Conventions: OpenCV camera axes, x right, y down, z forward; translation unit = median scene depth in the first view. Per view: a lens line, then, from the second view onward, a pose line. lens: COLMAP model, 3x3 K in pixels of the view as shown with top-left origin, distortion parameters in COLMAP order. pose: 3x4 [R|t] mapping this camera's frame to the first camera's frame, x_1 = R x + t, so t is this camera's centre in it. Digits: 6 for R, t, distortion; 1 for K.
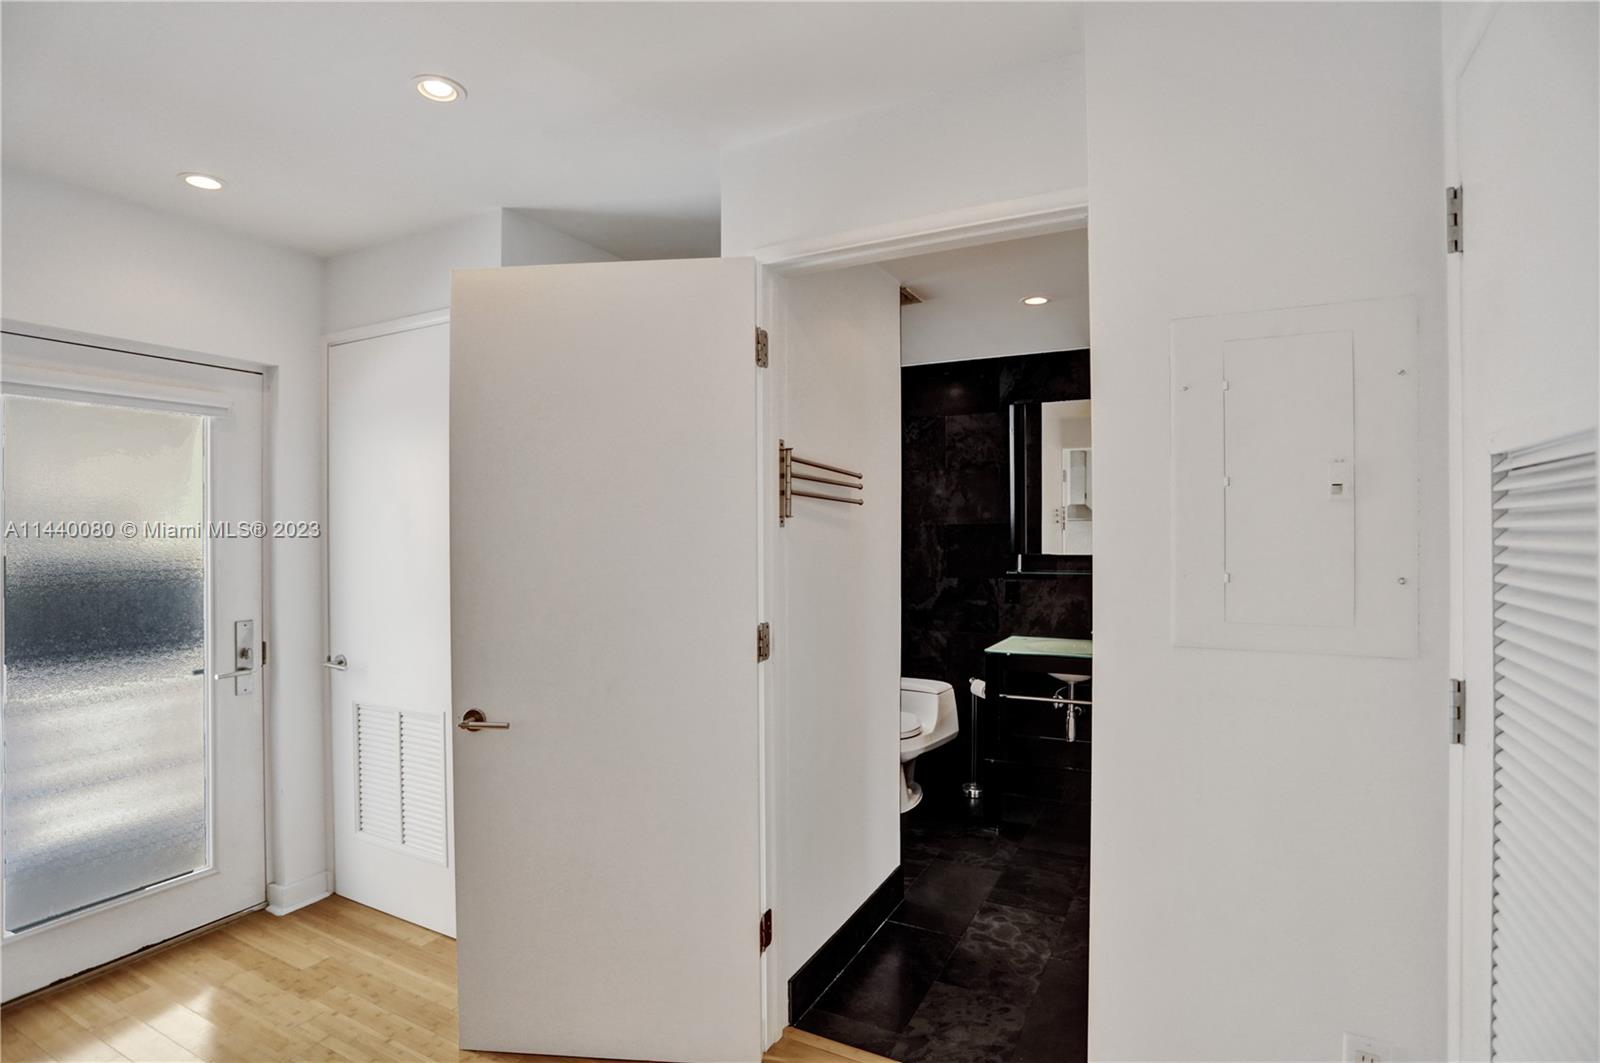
lens RADIAL K [[798.4, 0, 816.8], [0, 798.4, 528.8], [0, 0, 1]] dist [-0.055850, 0.020642]
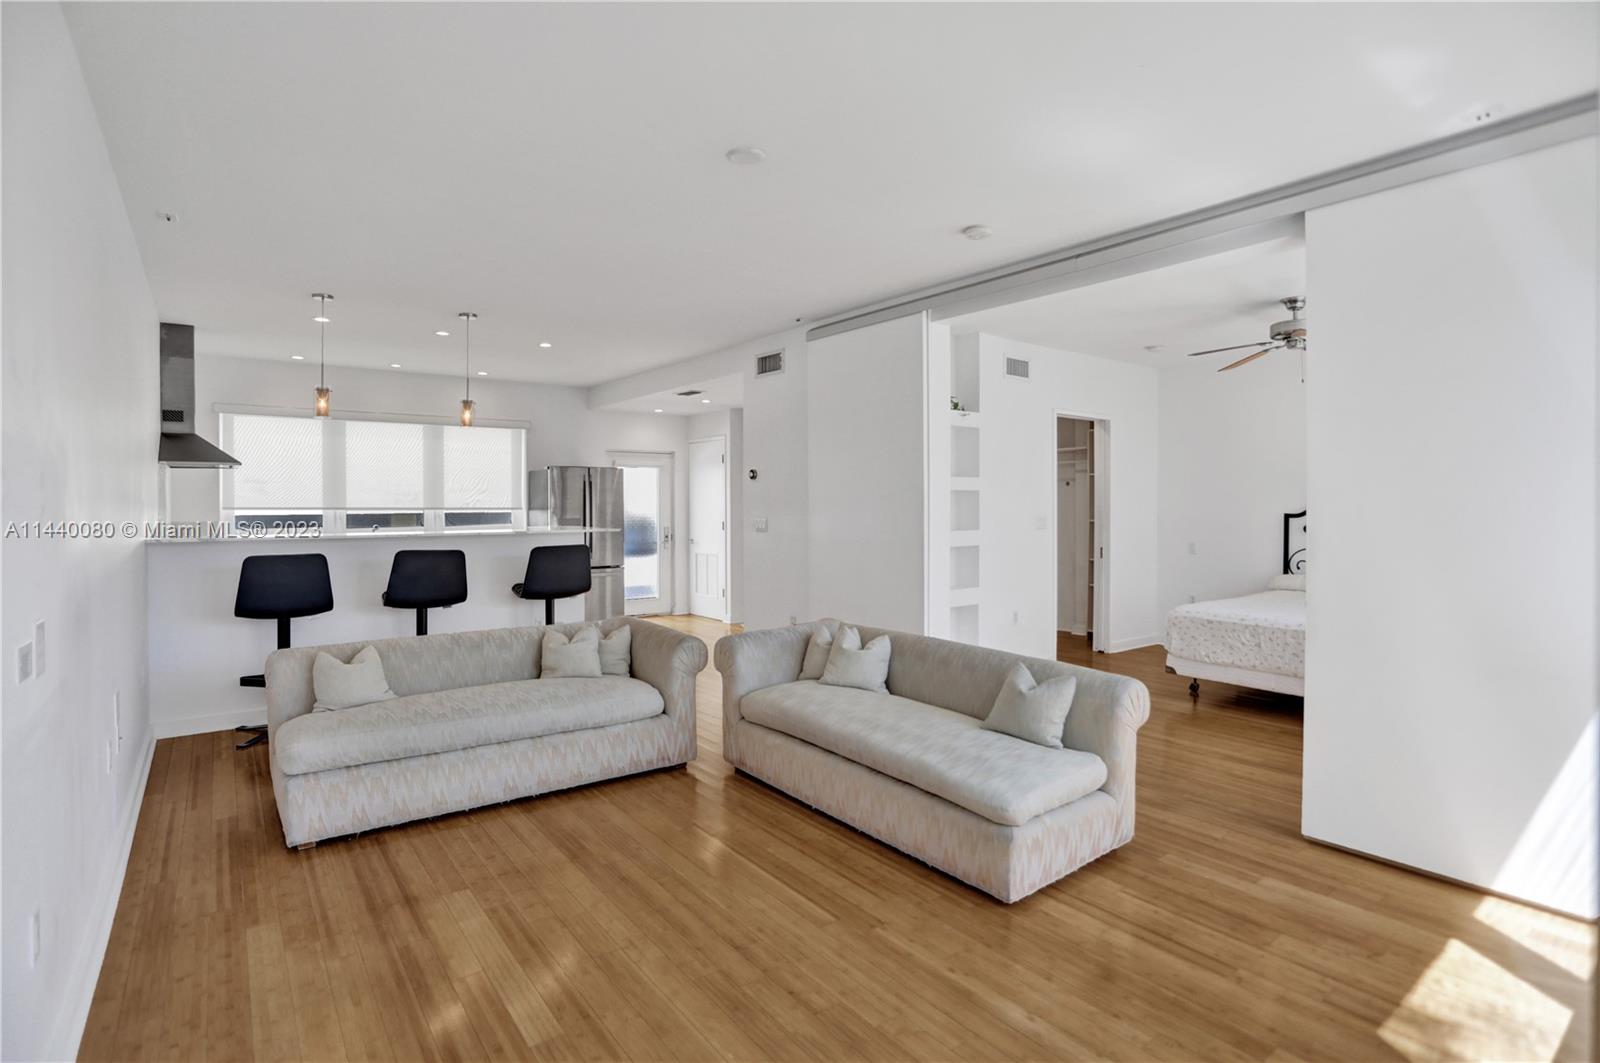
lens RADIAL K [[798.4, 0, 811.2], [0, 798.4, 520.1], [0, 0, 1]] dist [-0.055850, 0.020642]
pose [[0.911179, 0.007850, -0.411935, 1.286994], [0.000622, 0.999791, 0.020428, 0.016137], [0.412009, -0.018870, 0.910984, -1.930292]]
